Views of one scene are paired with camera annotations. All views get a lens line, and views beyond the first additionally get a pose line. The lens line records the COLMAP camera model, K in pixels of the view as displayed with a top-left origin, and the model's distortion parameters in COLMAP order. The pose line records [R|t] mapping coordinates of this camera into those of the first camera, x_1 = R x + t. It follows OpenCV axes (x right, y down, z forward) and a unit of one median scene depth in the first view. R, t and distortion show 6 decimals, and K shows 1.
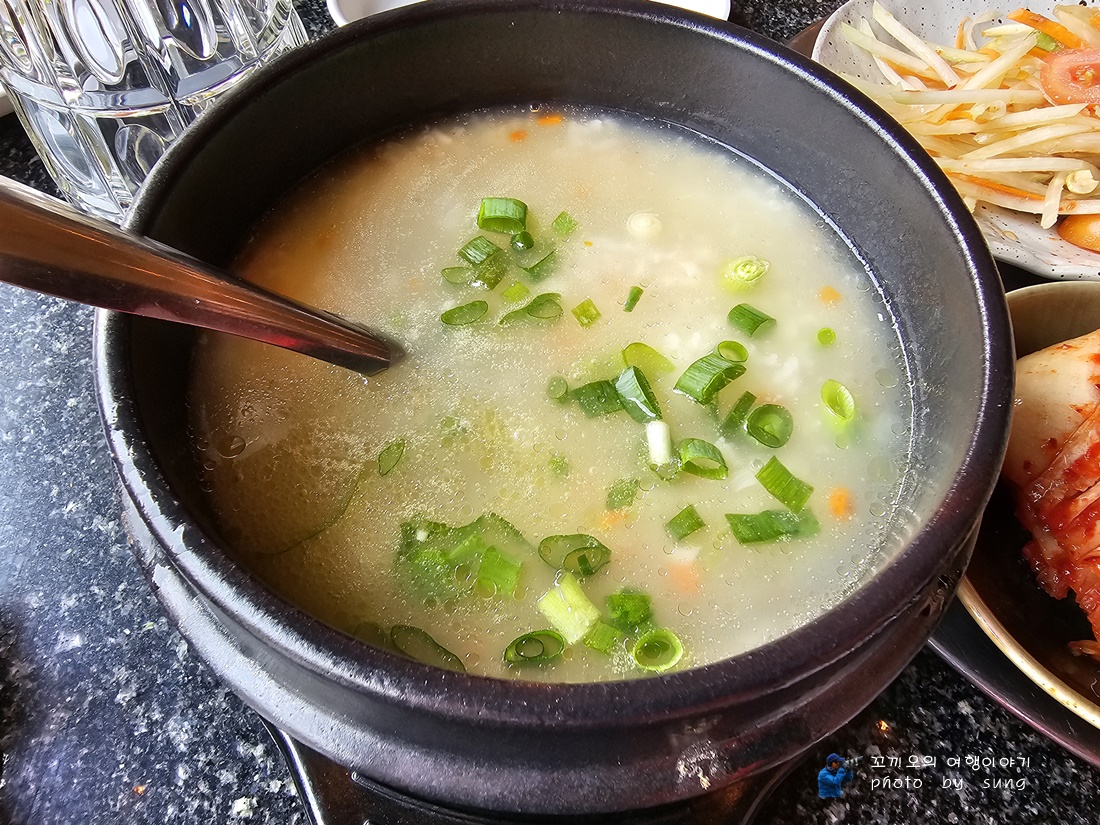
lens RADIAL K [[823.9, 0, 548.9], [0, 823.9, 411.9], [0, 0, 1]] dist [-0.001134, 0.002520]
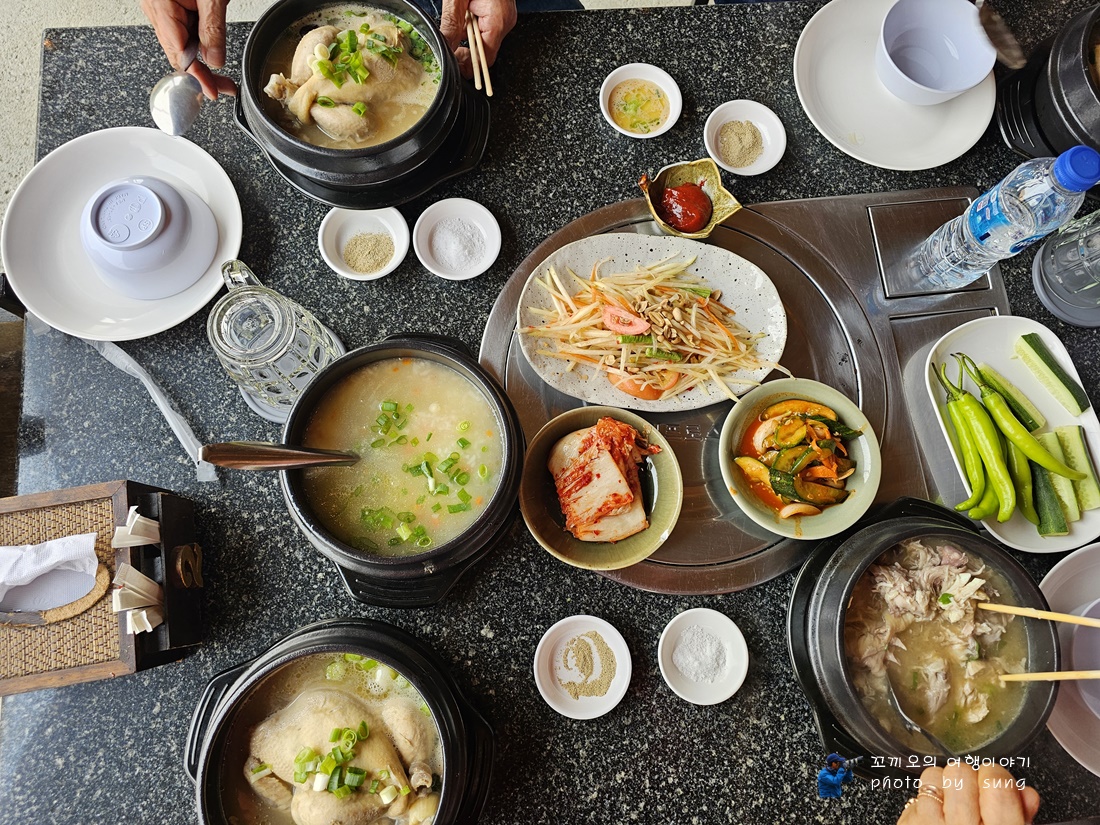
lens RADIAL K [[735.8, 0, 551.1], [0, 735.8, 412.3], [0, 0, 1]] dist [0.040211, -0.000891]
pose [[0.998939, -0.003357, 0.045923, 0.471968], [-0.008913, 0.964378, 0.264377, -1.050328], [-0.045174, -0.264506, 0.963325, -1.929207]]
